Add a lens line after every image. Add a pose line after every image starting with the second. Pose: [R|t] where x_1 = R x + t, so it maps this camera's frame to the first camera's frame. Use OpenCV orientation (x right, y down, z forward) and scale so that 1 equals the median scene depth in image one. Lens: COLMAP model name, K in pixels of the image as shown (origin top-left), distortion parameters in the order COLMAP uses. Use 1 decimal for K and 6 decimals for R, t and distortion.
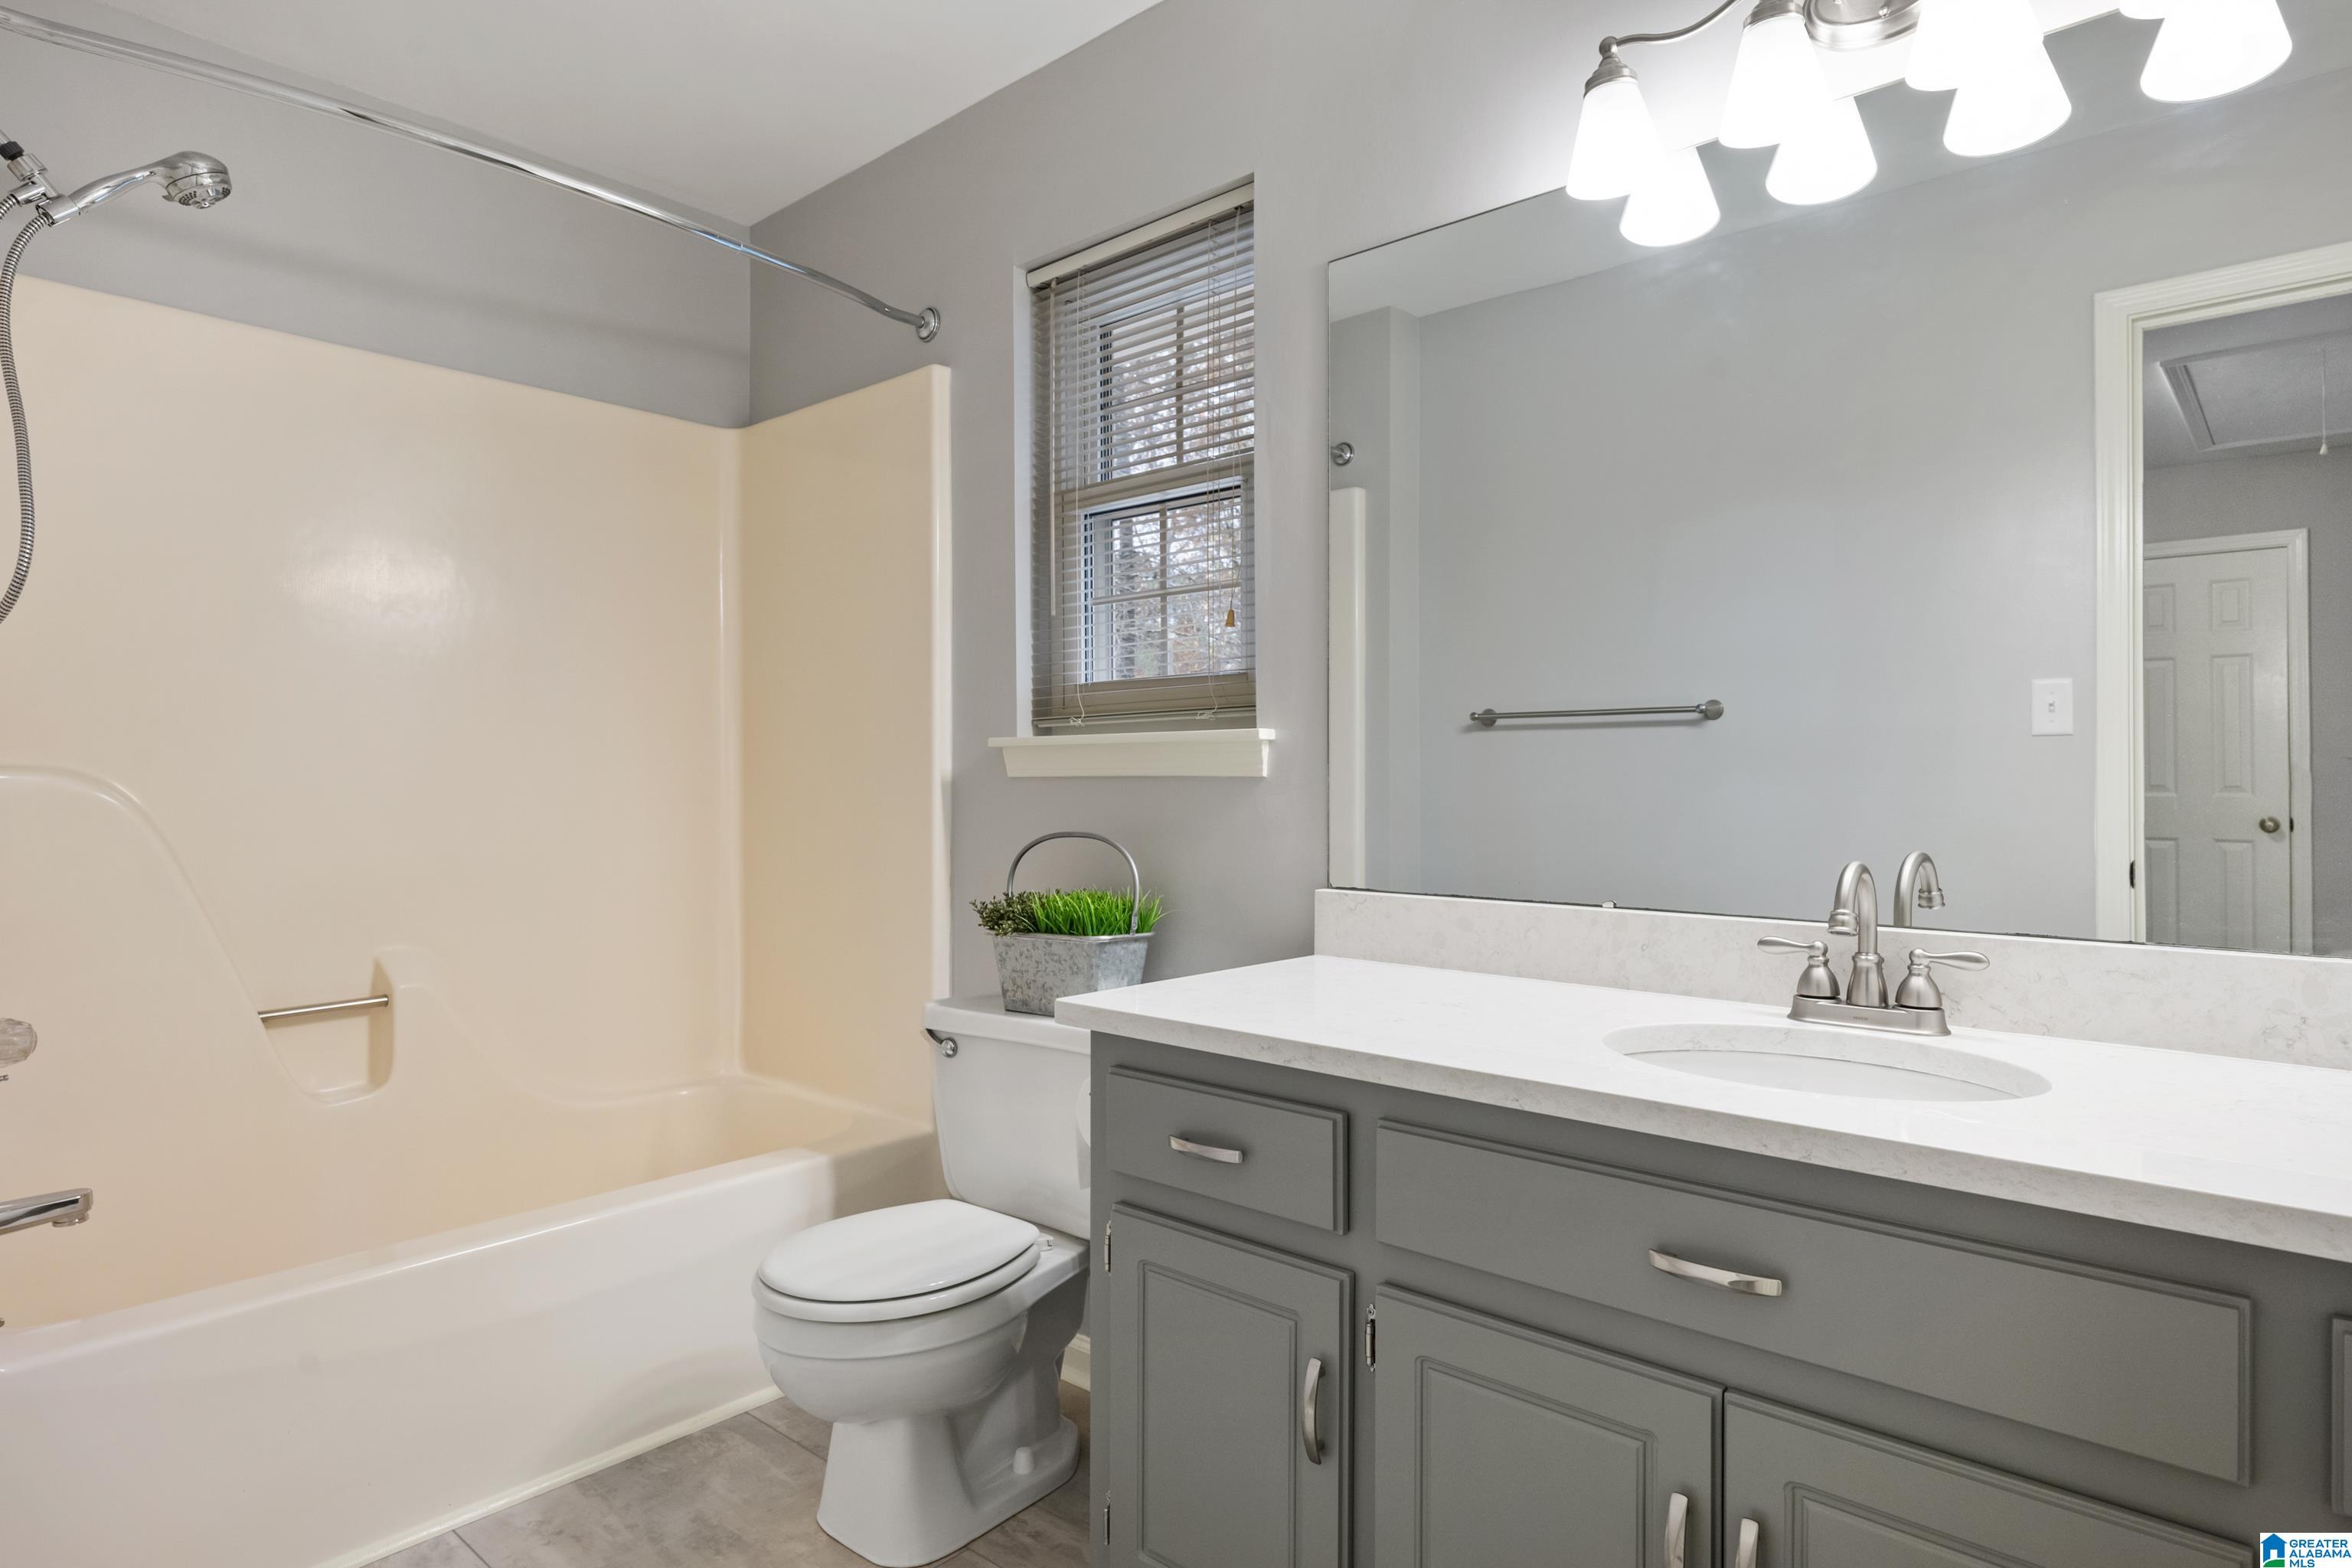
lens RADIAL K [[1297.0, 0, 1085.0], [0, 1297.0, 773.5], [0, 0, 1]] dist [0.004912, 0.003691]
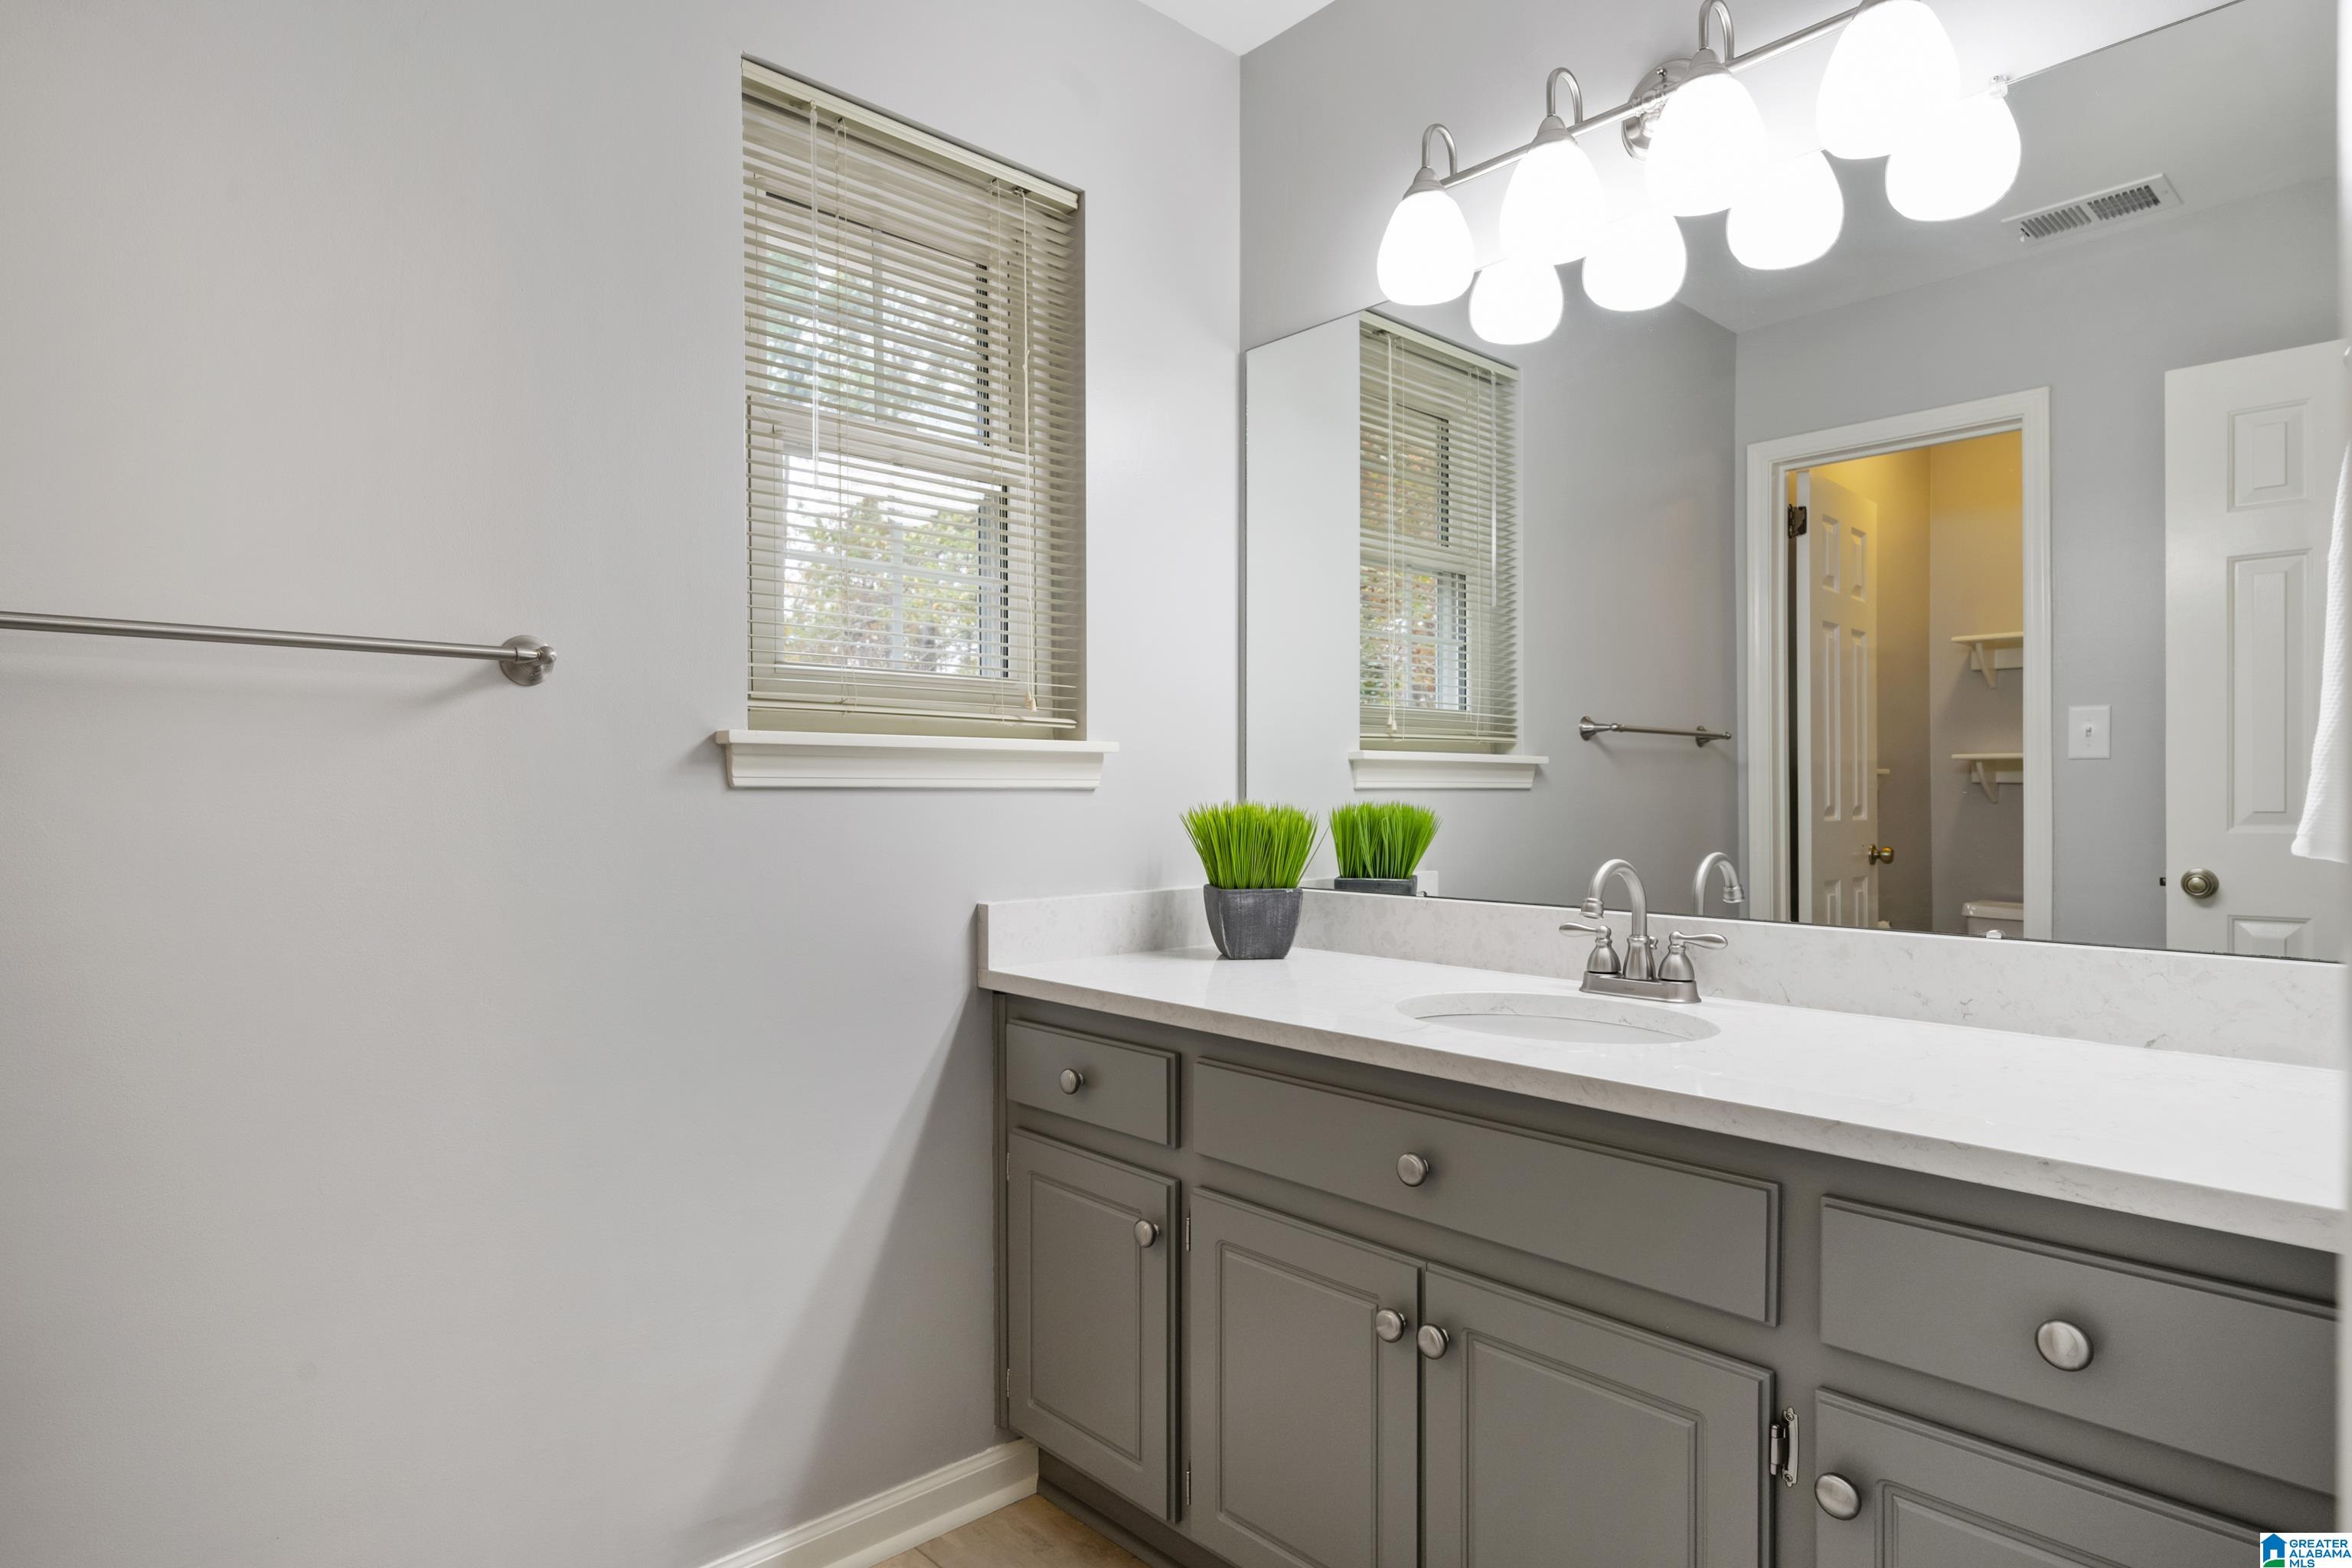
lens RADIAL K [[1297.0, 0, 1183.0], [0, 1297.0, 792.5], [0, 0, 1]] dist [0.004912, 0.003691]
pose [[0.998528, 0.003396, -0.054128, 0.241383], [-0.003035, 0.999973, 0.006742, -0.003057], [0.054150, -0.006567, 0.998511, -0.235959]]
